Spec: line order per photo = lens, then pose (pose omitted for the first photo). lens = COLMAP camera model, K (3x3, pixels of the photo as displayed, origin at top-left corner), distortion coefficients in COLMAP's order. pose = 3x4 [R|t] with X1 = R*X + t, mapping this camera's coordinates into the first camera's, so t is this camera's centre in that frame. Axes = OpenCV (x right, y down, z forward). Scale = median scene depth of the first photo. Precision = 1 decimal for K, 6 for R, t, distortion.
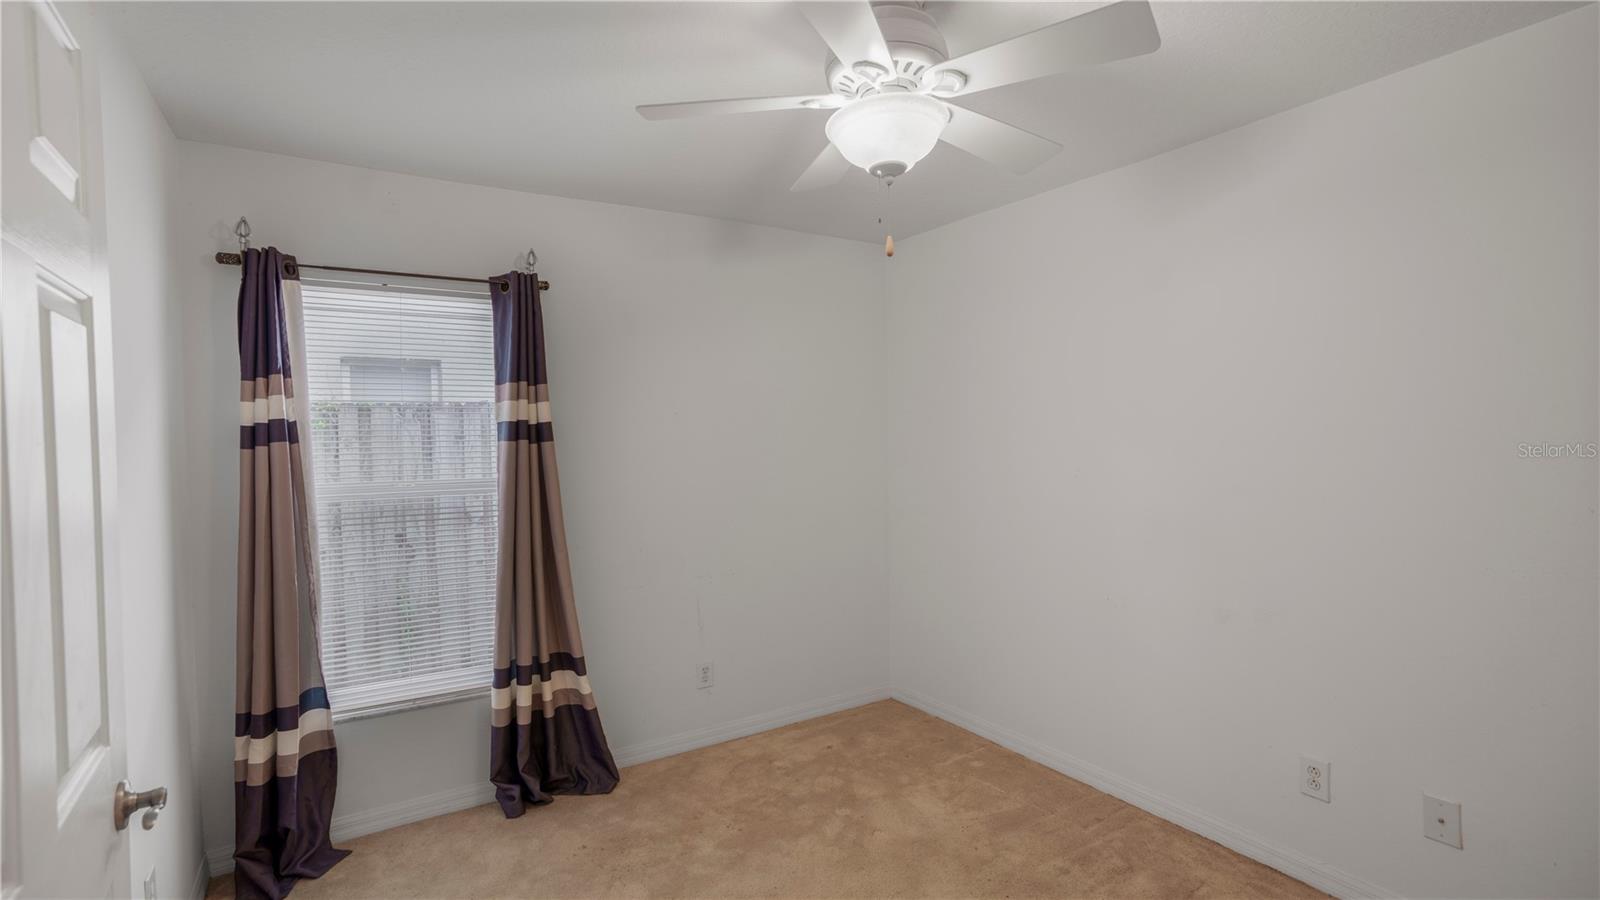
lens RADIAL K [[788.0, 0, 800.0], [0, 788.0, 450.0], [0, 0, 1]] dist [-0.063284, 0.026289]
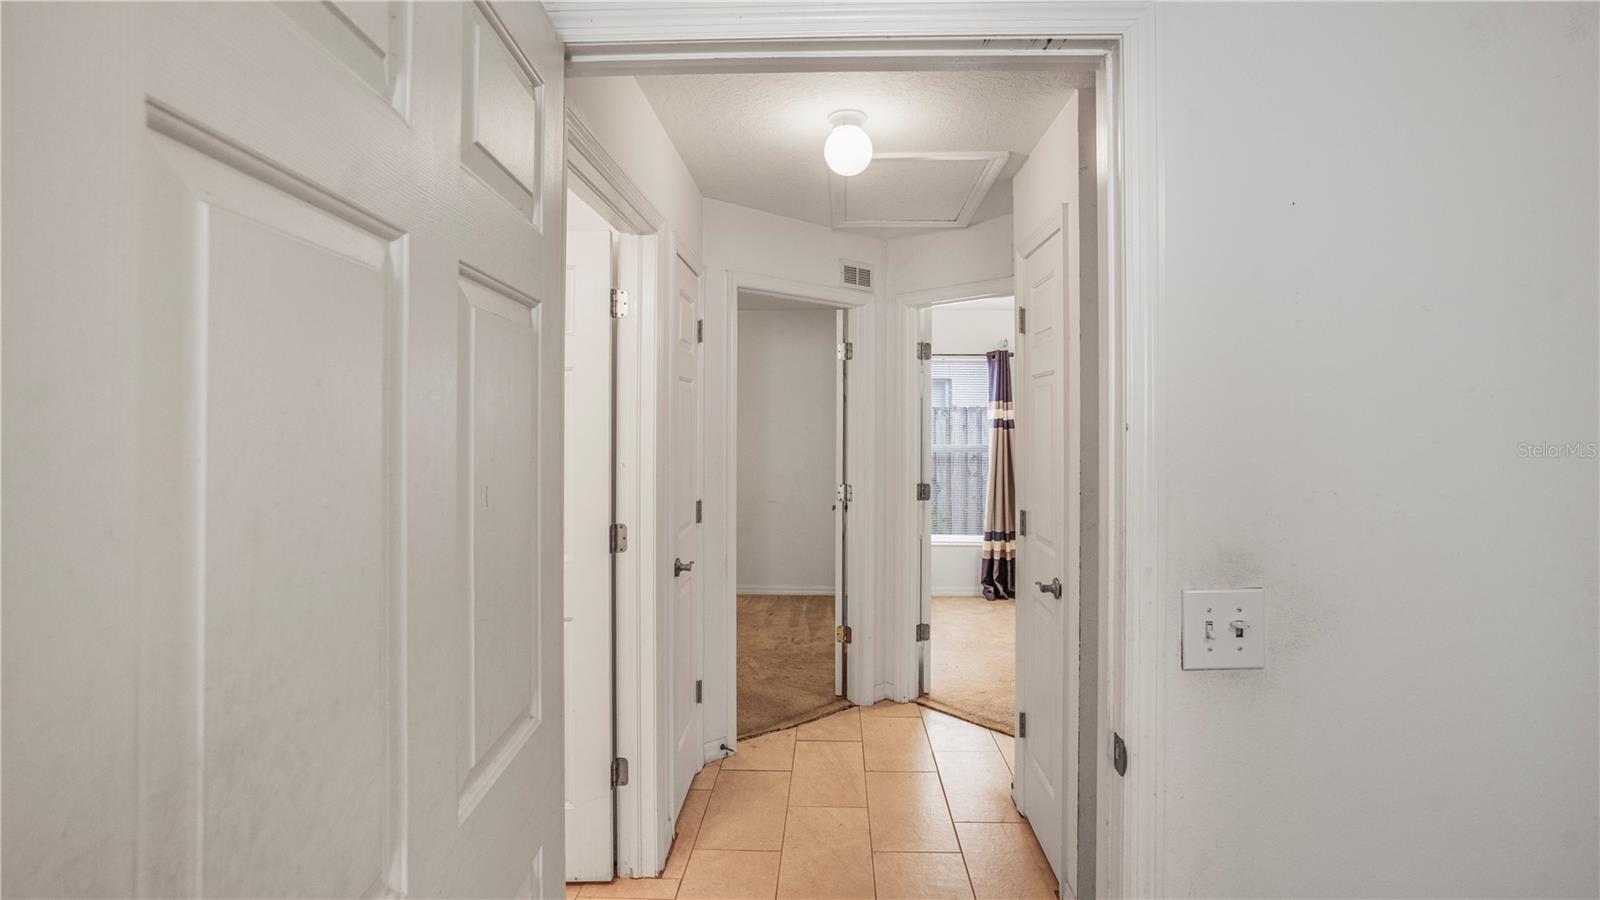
lens RADIAL K [[788.0, 0, 800.0], [0, 788.0, 450.0], [0, 0, 1]] dist [-0.063284, 0.026289]
pose [[0.831246, 0.026140, -0.555290, 0.390118], [-0.019117, 0.999647, 0.018441, 0.020132], [0.555576, -0.004714, 0.831453, -1.108571]]
